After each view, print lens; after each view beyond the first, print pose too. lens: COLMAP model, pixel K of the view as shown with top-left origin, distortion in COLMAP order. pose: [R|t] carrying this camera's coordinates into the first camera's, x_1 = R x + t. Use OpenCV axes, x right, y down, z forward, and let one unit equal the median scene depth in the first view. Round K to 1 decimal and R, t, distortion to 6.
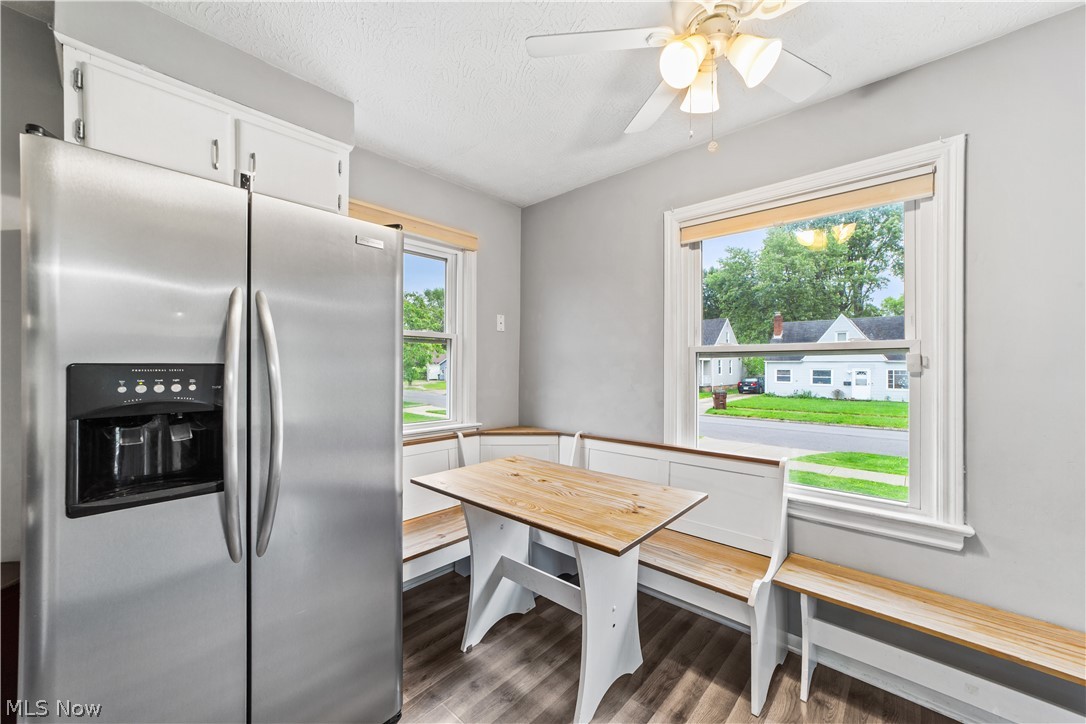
lens RADIAL K [[418.4, 0, 543.9], [0, 418.4, 363.5], [0, 0, 1]] dist [-0.014839, 0.006955]
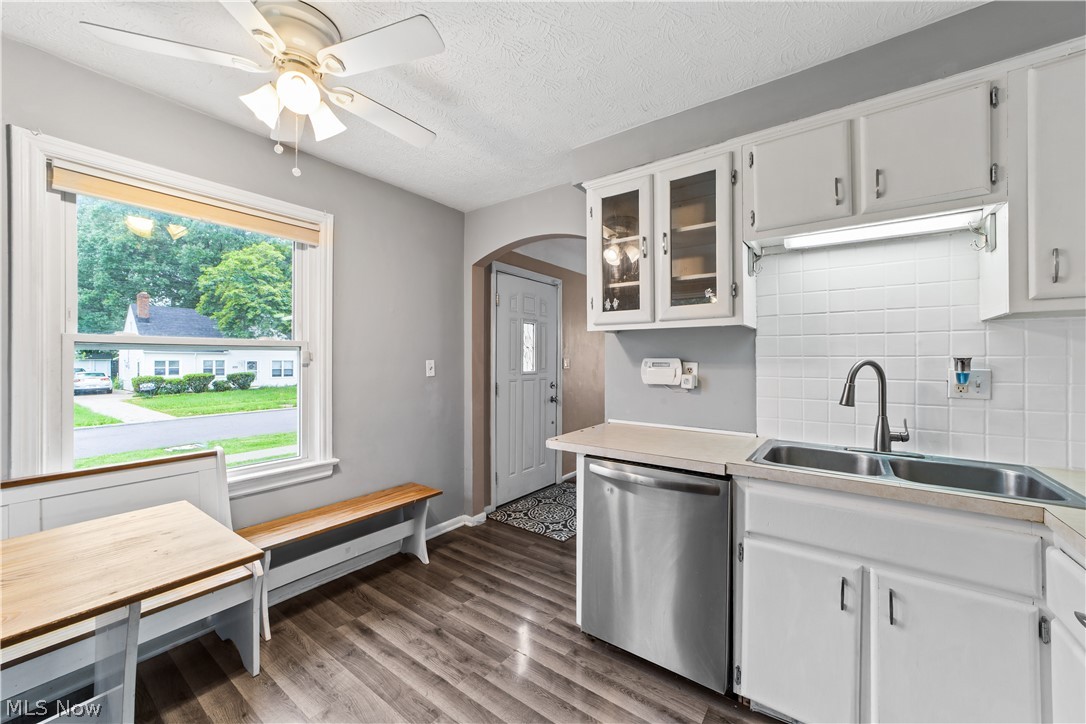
lens RADIAL K [[418.4, 0, 537.2], [0, 418.4, 361.0], [0, 0, 1]] dist [-0.014839, 0.006955]
pose [[-0.098940, -0.001750, 0.995092, -0.088750], [0.000443, 0.999998, 0.001802, 0.001348], [-0.995093, 0.000619, -0.098939, 0.048986]]
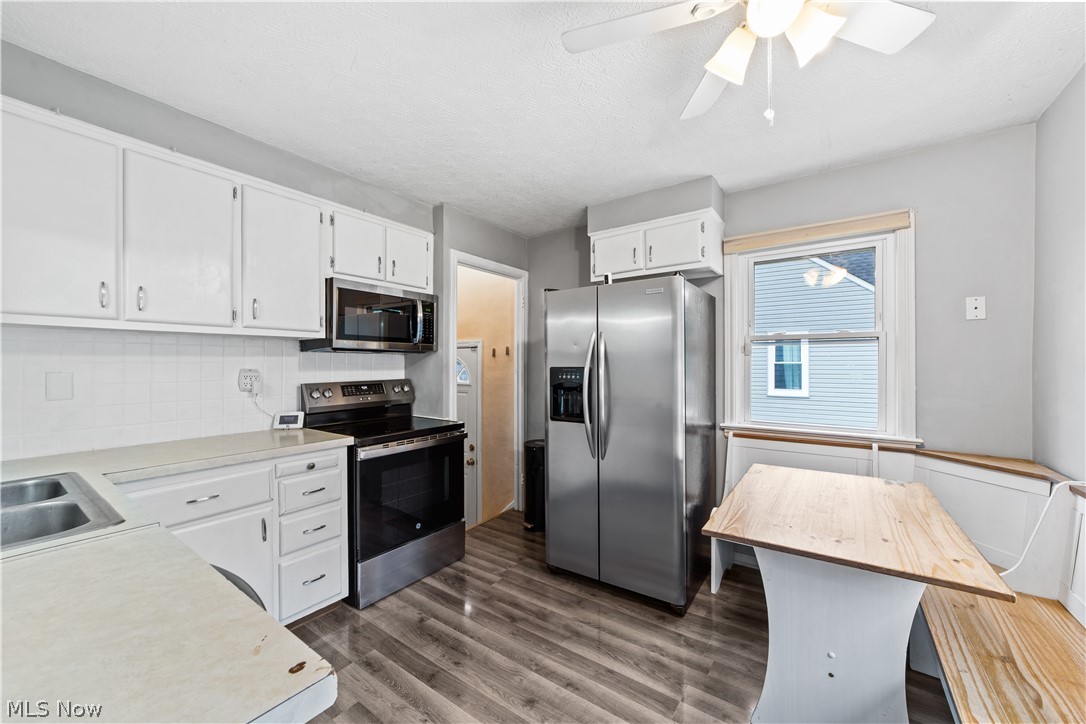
lens RADIAL K [[418.4, 0, 533.1], [0, 418.4, 362.7], [0, 0, 1]] dist [-0.014839, 0.006955]
pose [[0.099828, -0.011874, -0.994934, 0.135829], [0.005464, 0.999920, -0.011385, 0.000177], [0.994990, -0.004300, 0.099885, 0.045072]]
